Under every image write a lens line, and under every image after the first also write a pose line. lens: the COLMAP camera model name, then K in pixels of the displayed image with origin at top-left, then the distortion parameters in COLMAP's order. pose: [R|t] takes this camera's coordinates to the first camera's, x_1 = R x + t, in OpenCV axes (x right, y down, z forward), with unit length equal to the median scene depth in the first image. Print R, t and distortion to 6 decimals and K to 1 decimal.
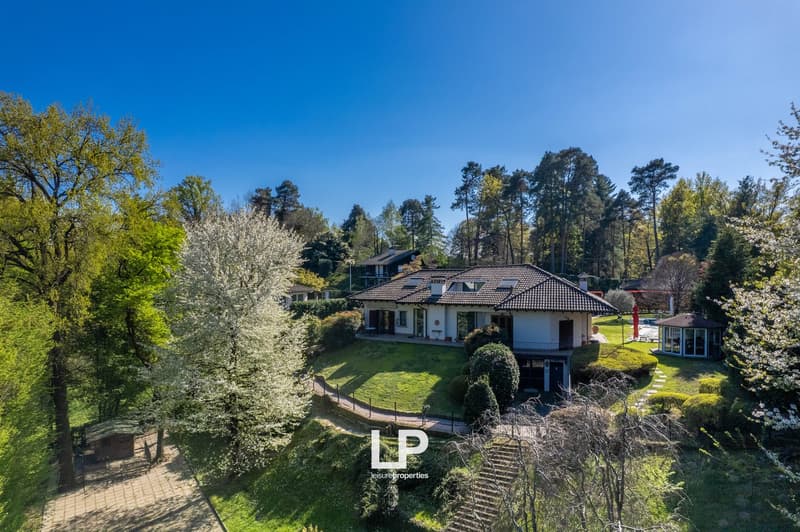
lens RADIAL K [[516.0, 0, 400.0], [0, 516.0, 266.0], [0, 0, 1]] dist [-0.051633, 0.001632]
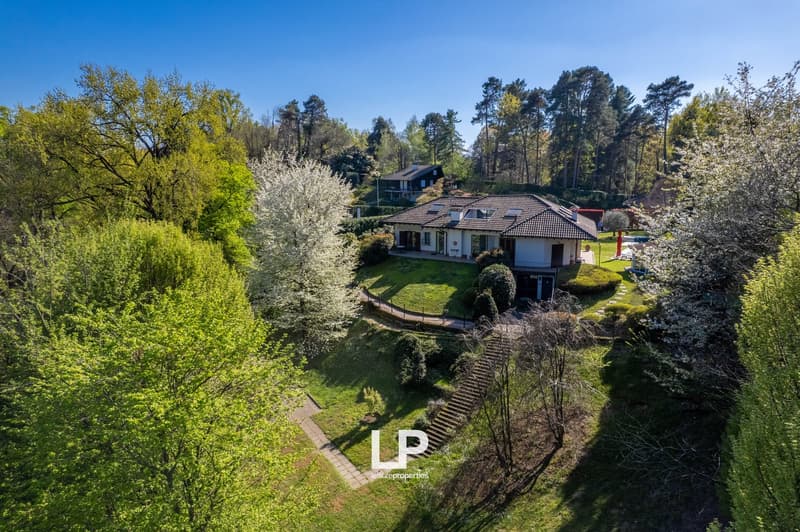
lens RADIAL K [[516.0, 0, 400.0], [0, 516.0, 266.0], [0, 0, 1]] dist [-0.051633, 0.001632]
pose [[0.999242, 0.004176, -0.038713, -0.011671], [0.003302, 0.981559, 0.191130, -0.069849], [0.038798, -0.191113, 0.980801, -0.217537]]
